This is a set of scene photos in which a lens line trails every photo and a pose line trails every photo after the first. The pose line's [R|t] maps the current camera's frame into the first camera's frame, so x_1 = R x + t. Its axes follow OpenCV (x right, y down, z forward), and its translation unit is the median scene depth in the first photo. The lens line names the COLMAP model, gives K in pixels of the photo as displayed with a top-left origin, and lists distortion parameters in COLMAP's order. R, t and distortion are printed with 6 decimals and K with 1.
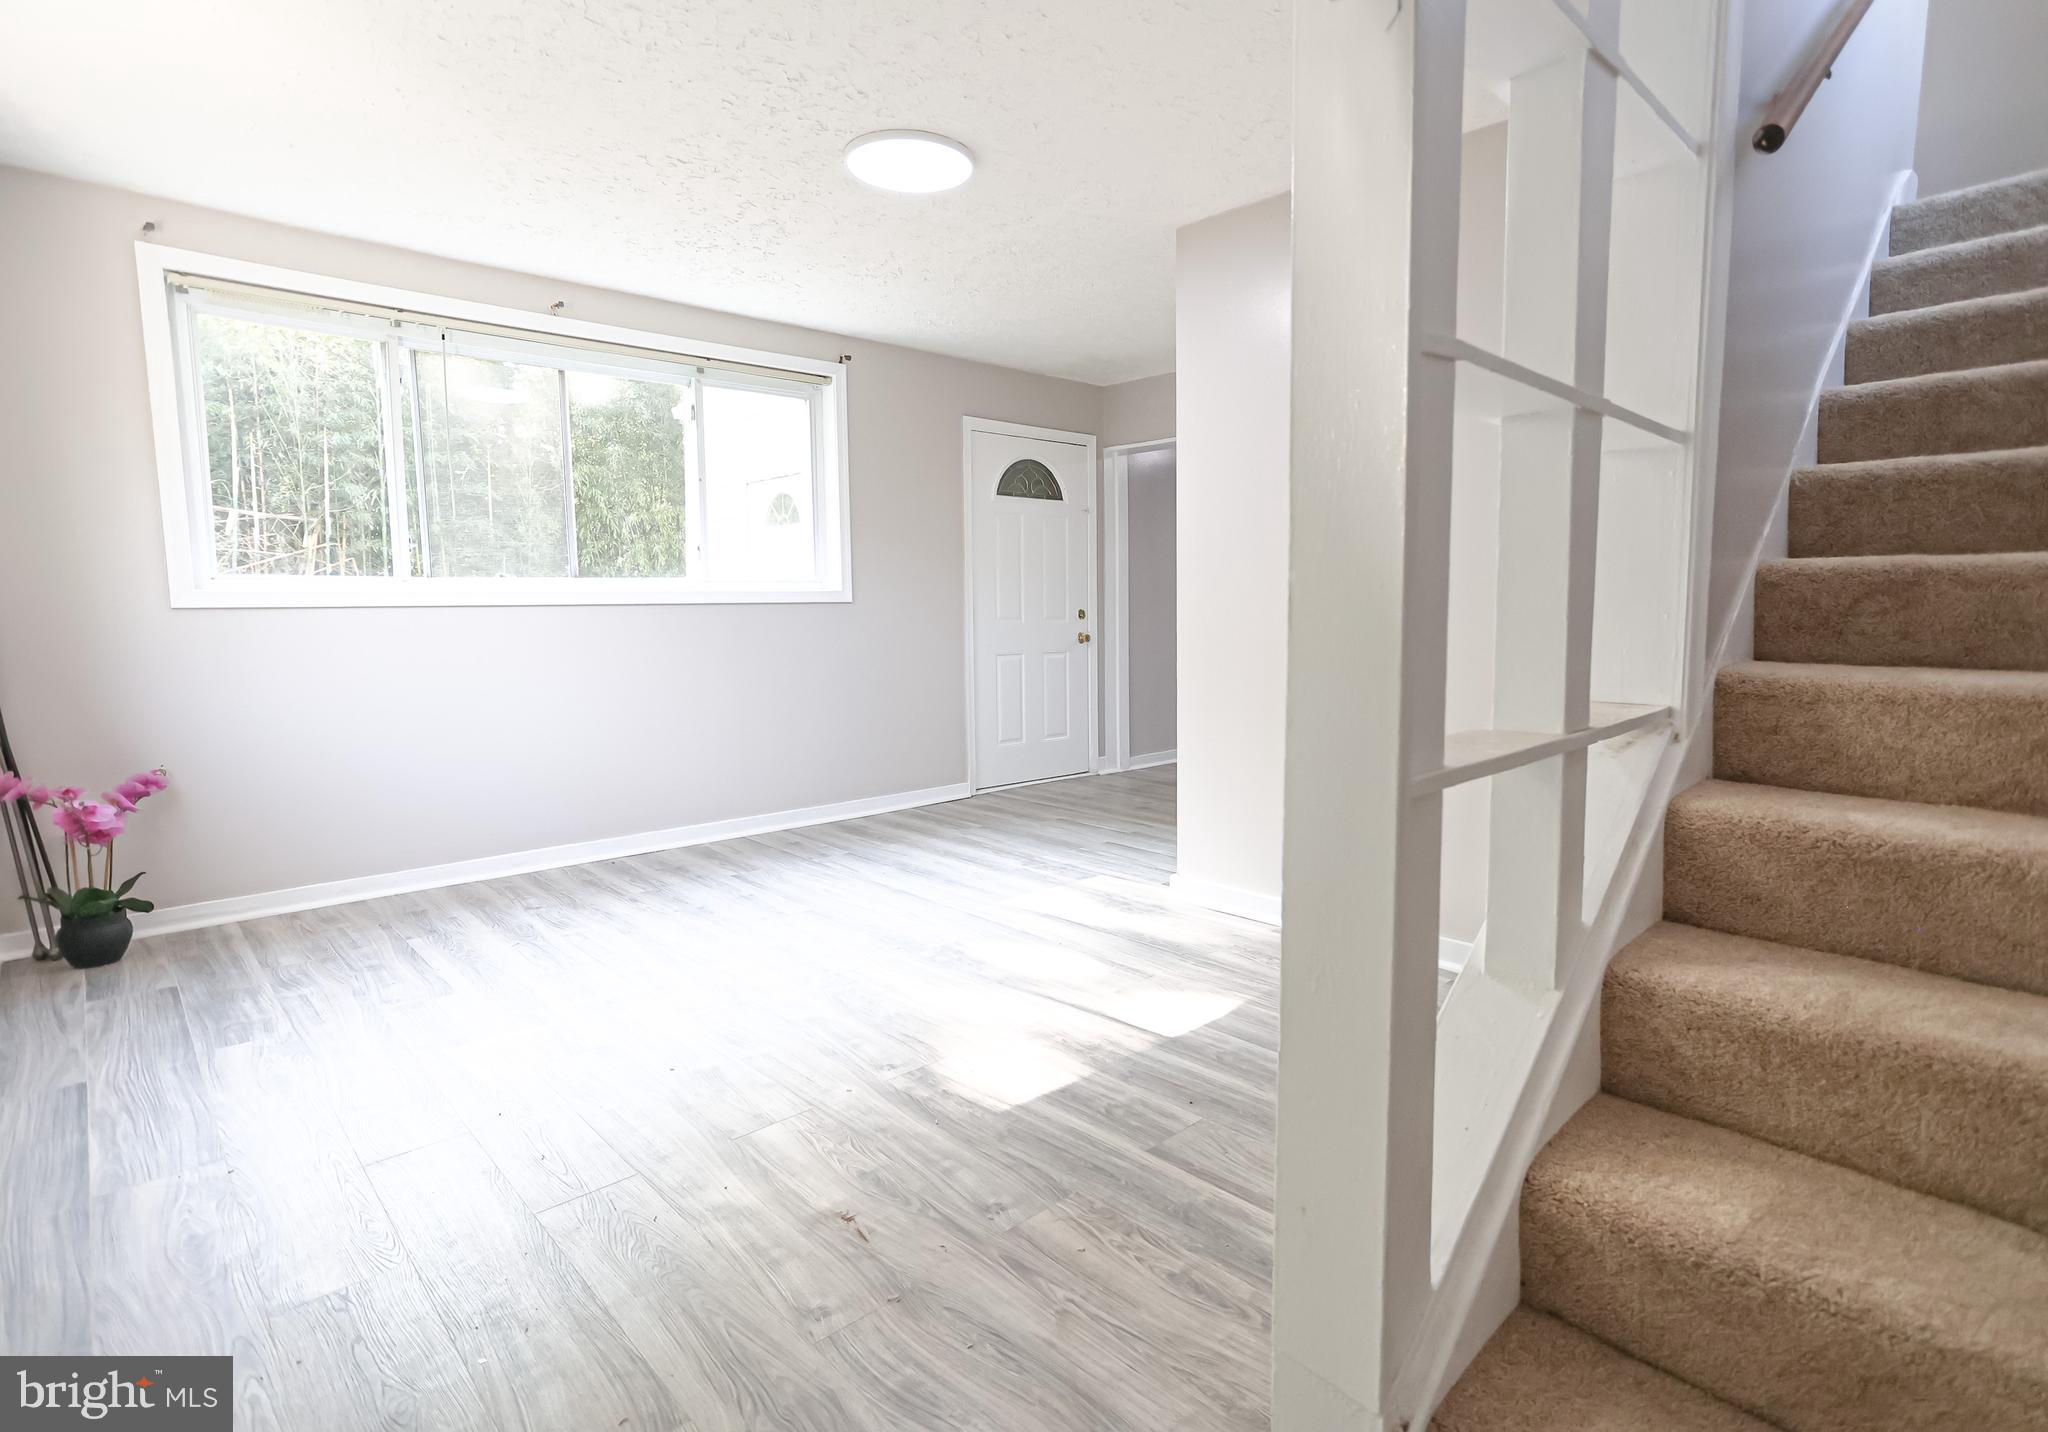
lens RADIAL K [[1037.7, 0, 1079.2], [0, 1037.7, 698.2], [0, 0, 1]] dist [-0.021531, 0.005597]
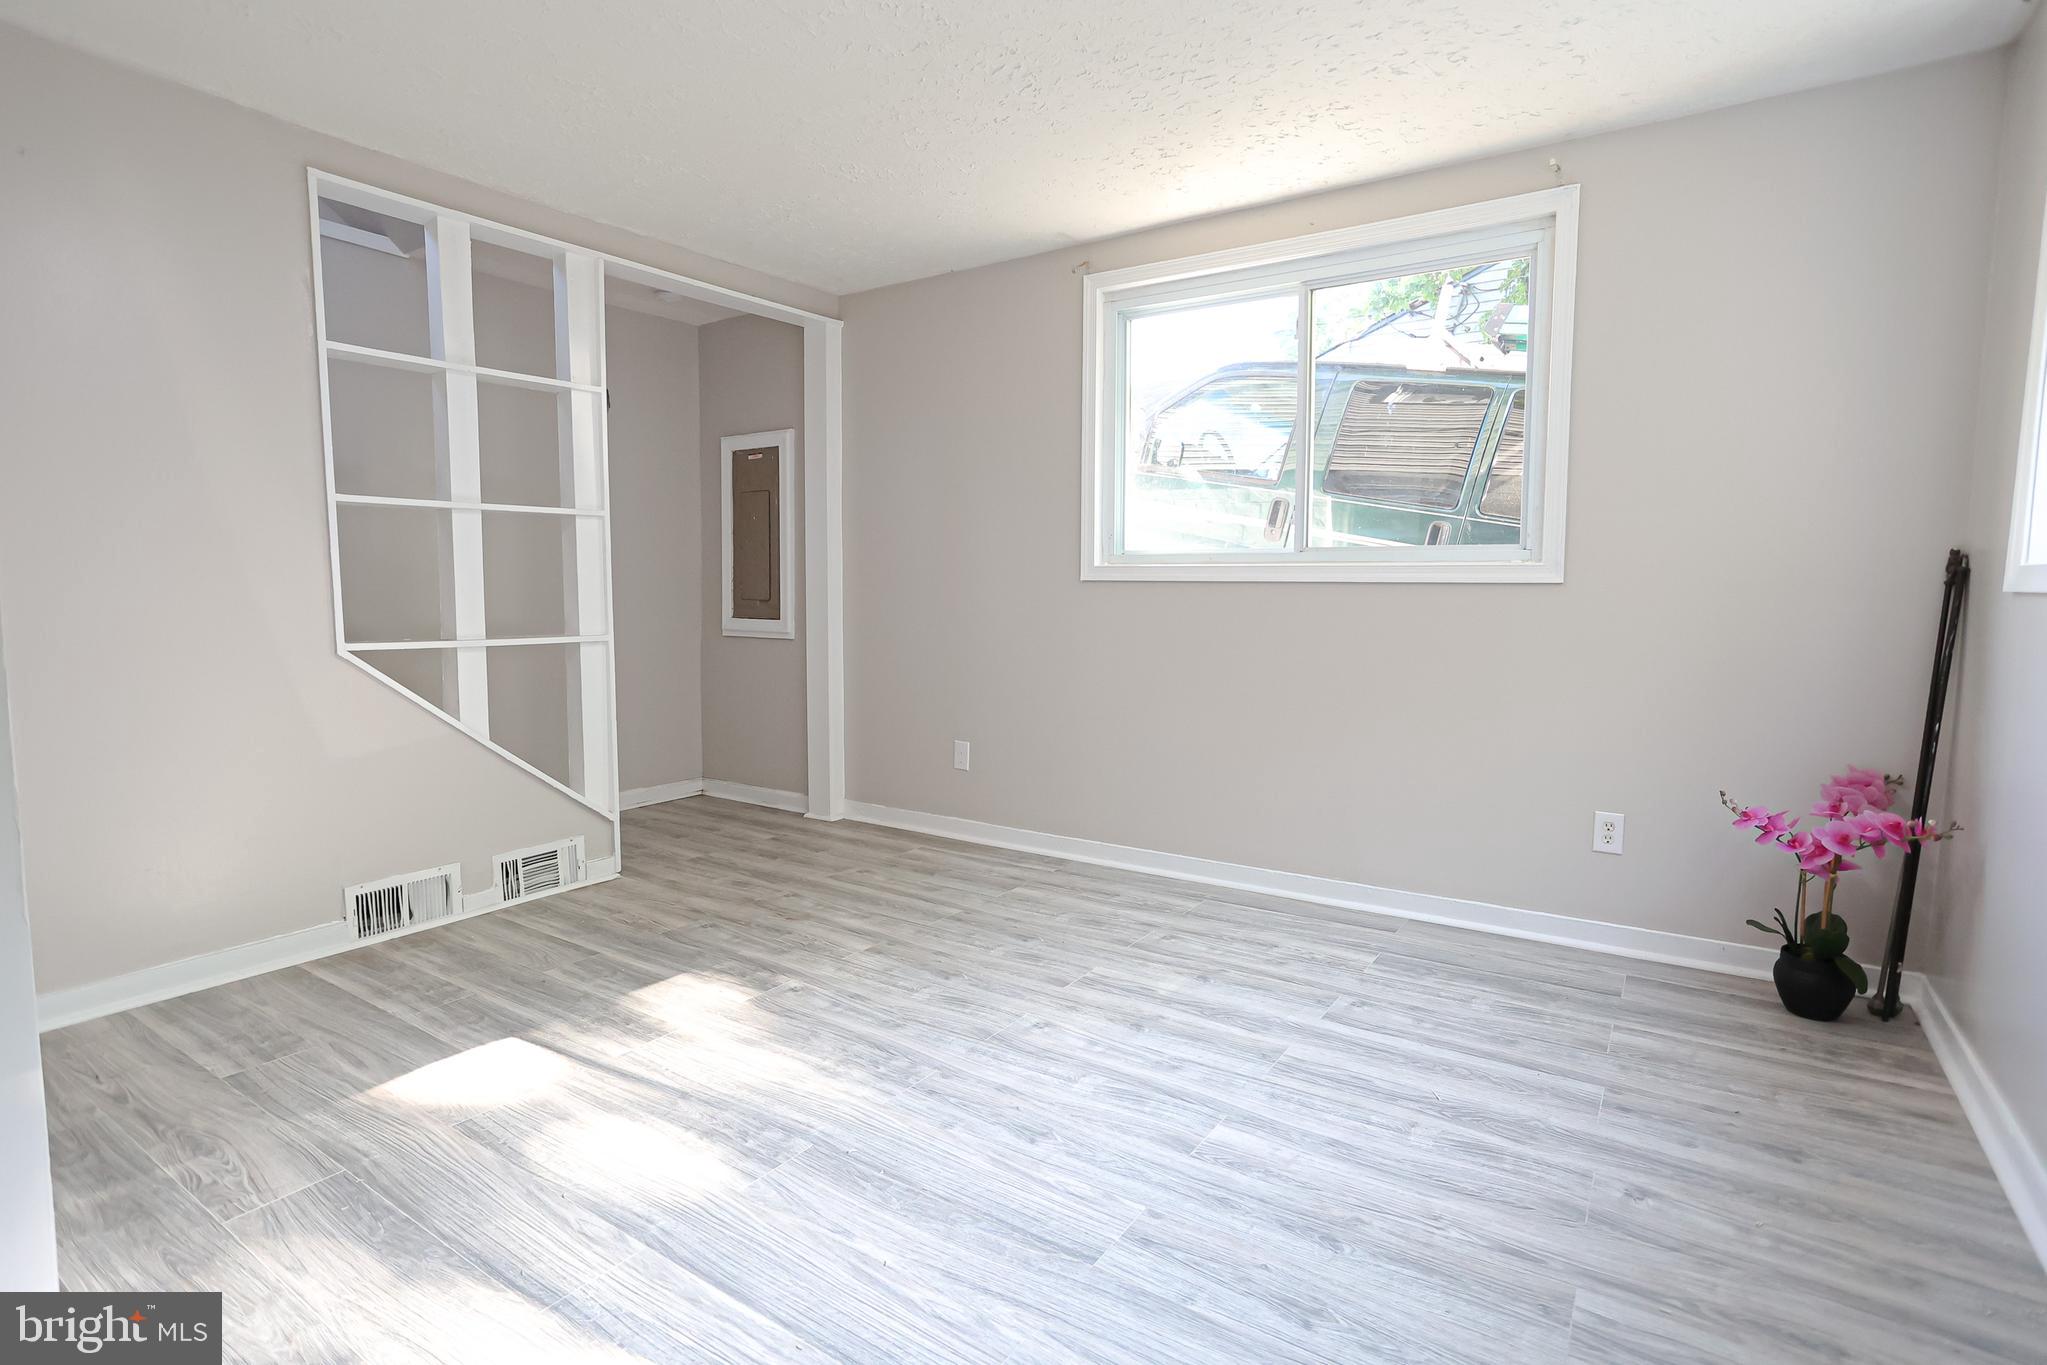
lens RADIAL K [[1009.8, 0, 1004.9], [0, 1009.8, 677.7], [0, 0, 1]] dist [-0.033312, 0.017226]
pose [[-0.984366, 0.021488, -0.174821, -0.208553], [-0.011036, 0.983057, 0.182970, -0.177552], [0.175791, 0.182038, -0.967450, 1.915605]]
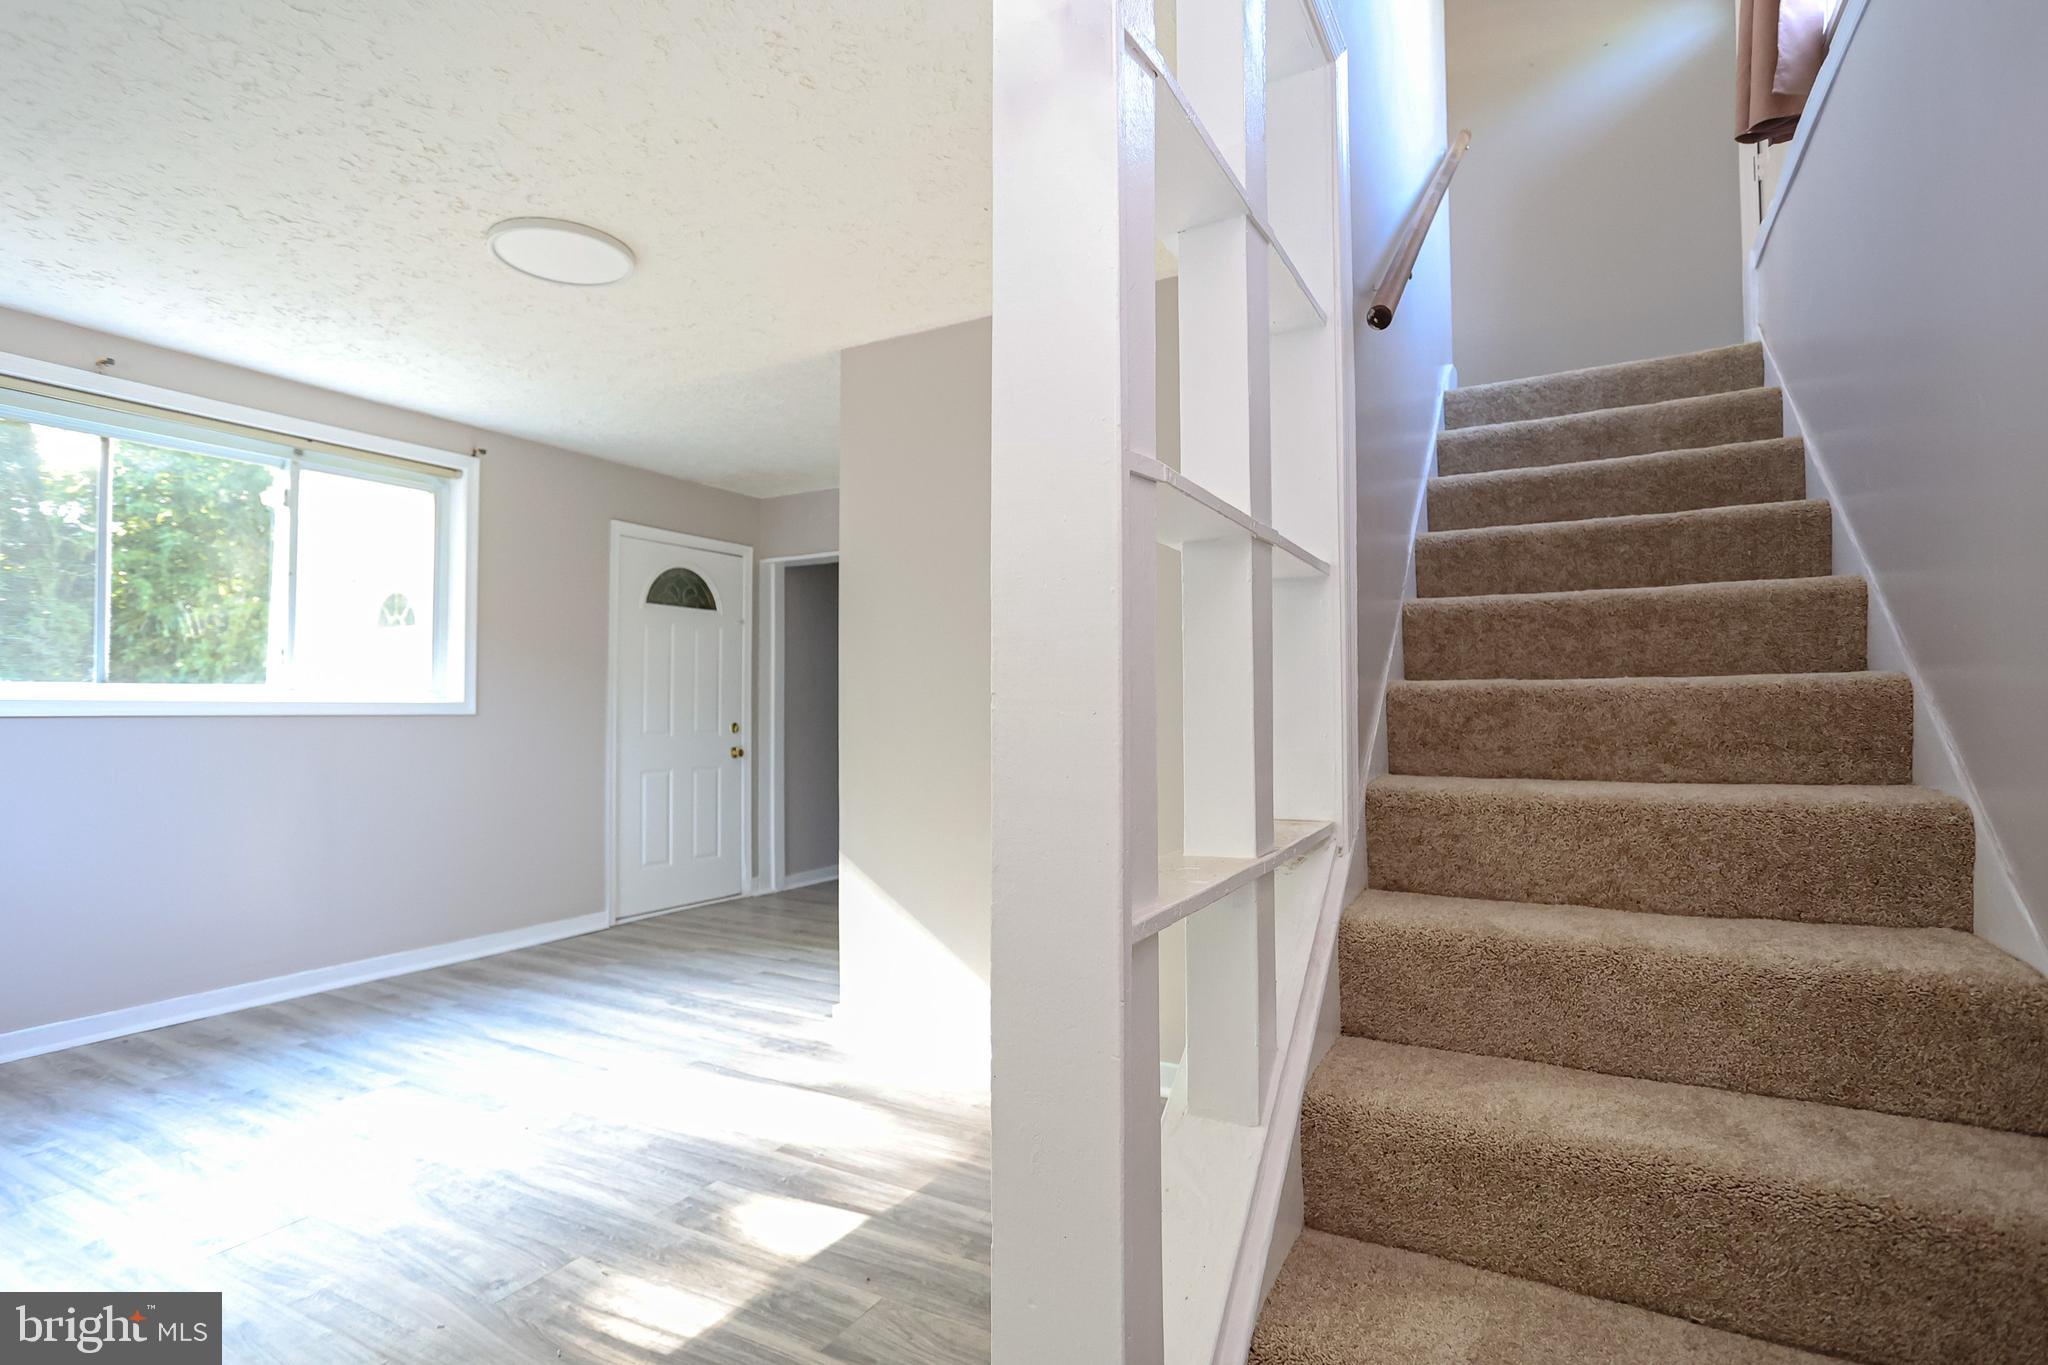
lens RADIAL K [[1010.3, 0, 1020.3], [0, 1010.3, 673.8], [0, 0, 1]] dist [-0.033312, 0.017226]
pose [[0.960609, 0.014999, 0.277498, -0.011705], [0.021383, 0.991593, -0.127618, -0.012126], [-0.277080, 0.128525, 0.952212, 0.069406]]
